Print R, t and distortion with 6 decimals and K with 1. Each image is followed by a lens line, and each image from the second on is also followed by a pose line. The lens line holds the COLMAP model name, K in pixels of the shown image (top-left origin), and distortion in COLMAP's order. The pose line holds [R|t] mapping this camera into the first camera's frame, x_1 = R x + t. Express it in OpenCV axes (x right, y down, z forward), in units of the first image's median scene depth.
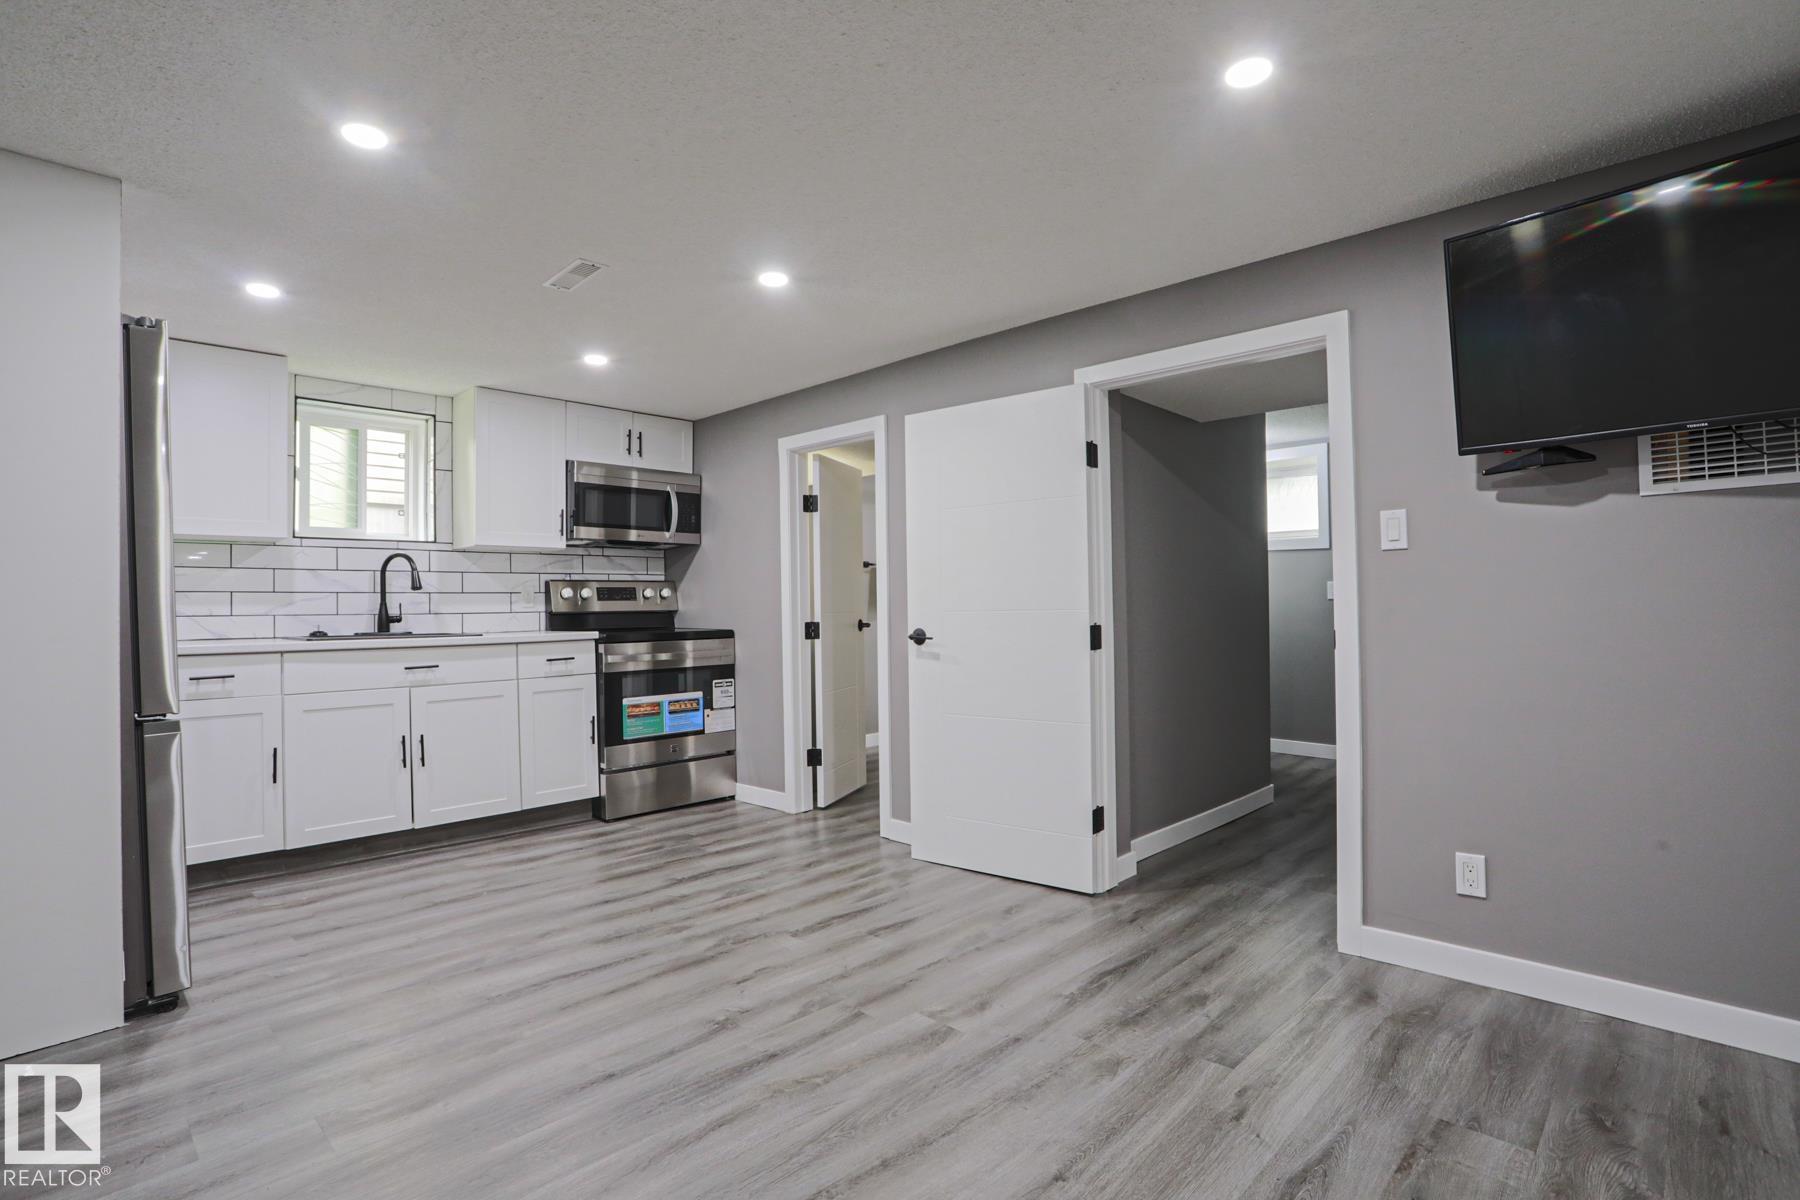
lens RADIAL K [[900.4, 0, 900.0], [0, 900.4, 600.0], [0, 0, 1]] dist [-0.069639, 0.037750]
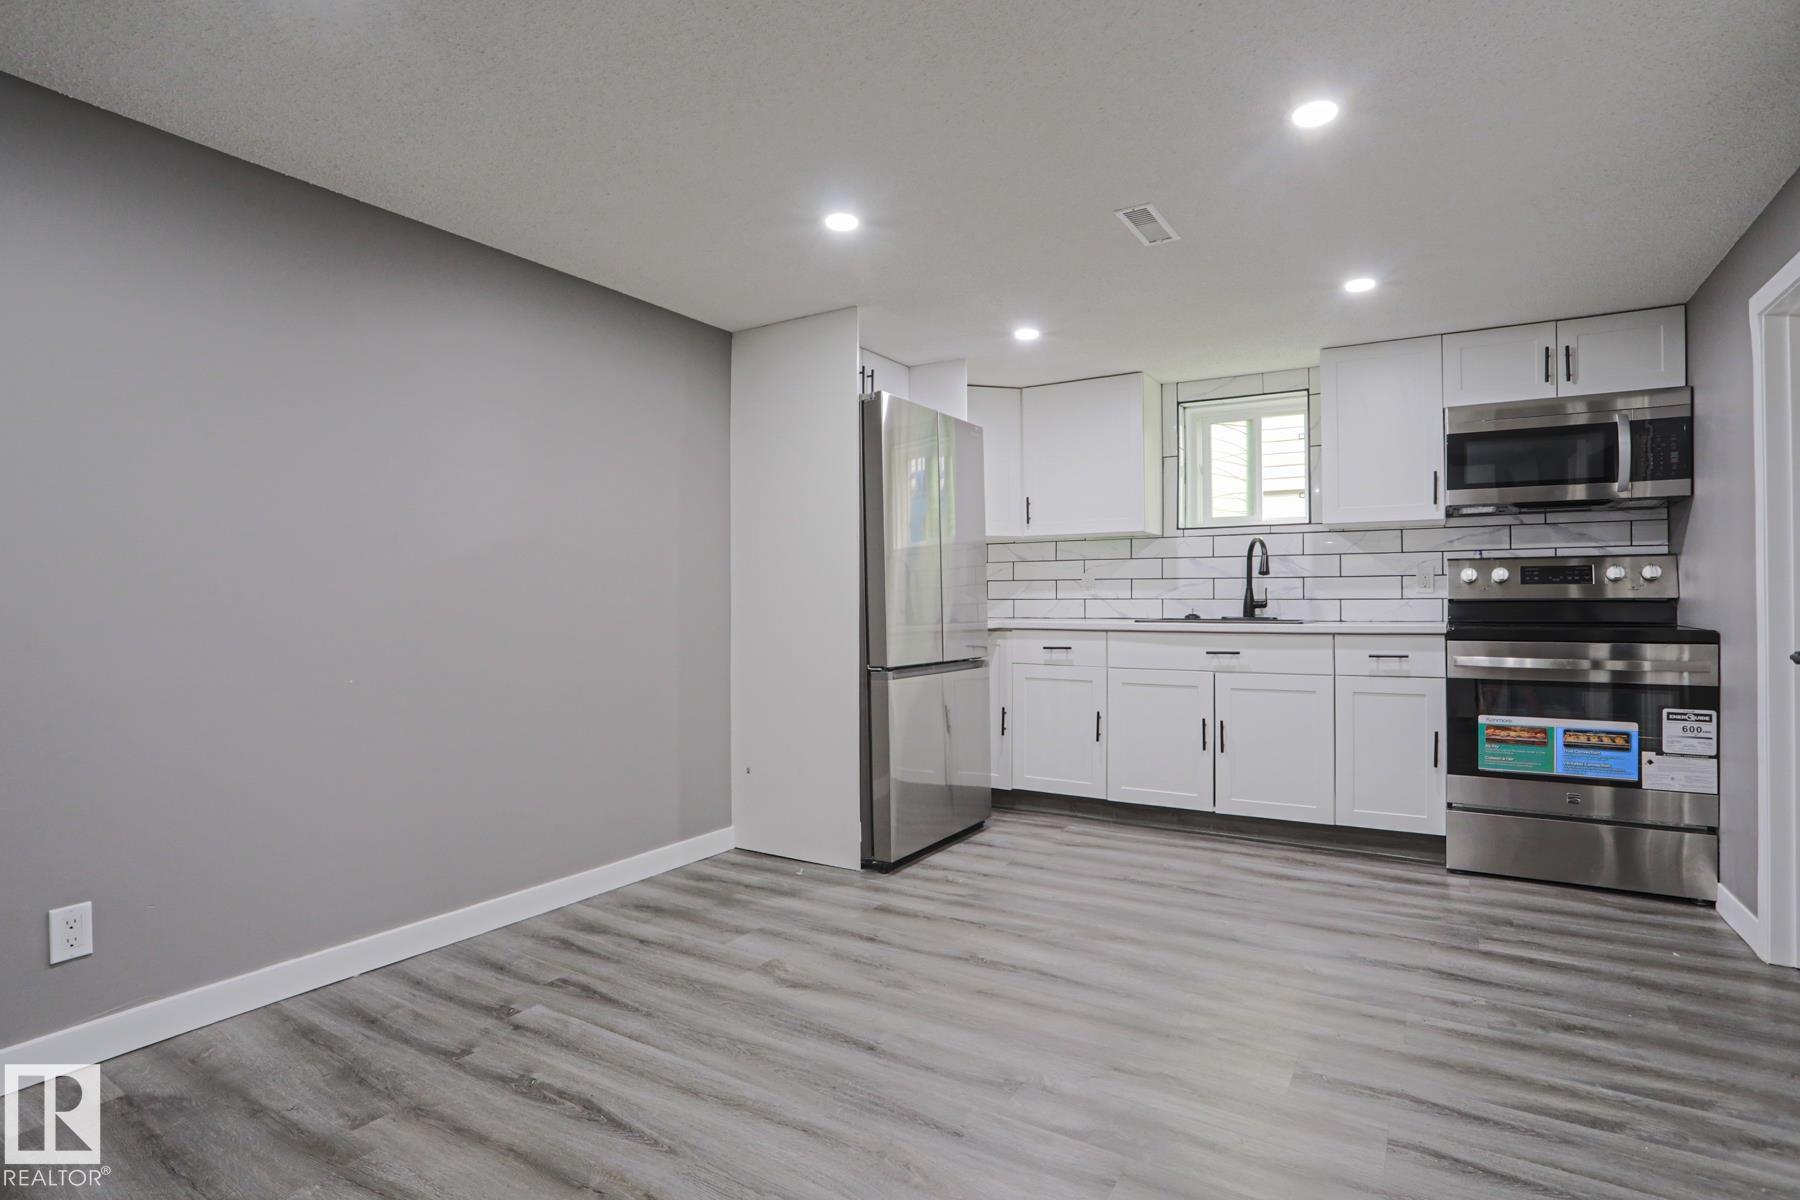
lens RADIAL K [[900.4, 0, 900.0], [0, 900.4, 600.0], [0, 0, 1]] dist [-0.069639, 0.037750]
pose [[0.206368, 0.011494, -0.978407, 0.317261], [0.006452, 0.999893, 0.013107, 0.001056], [0.978453, -0.009017, 0.206272, 0.381786]]
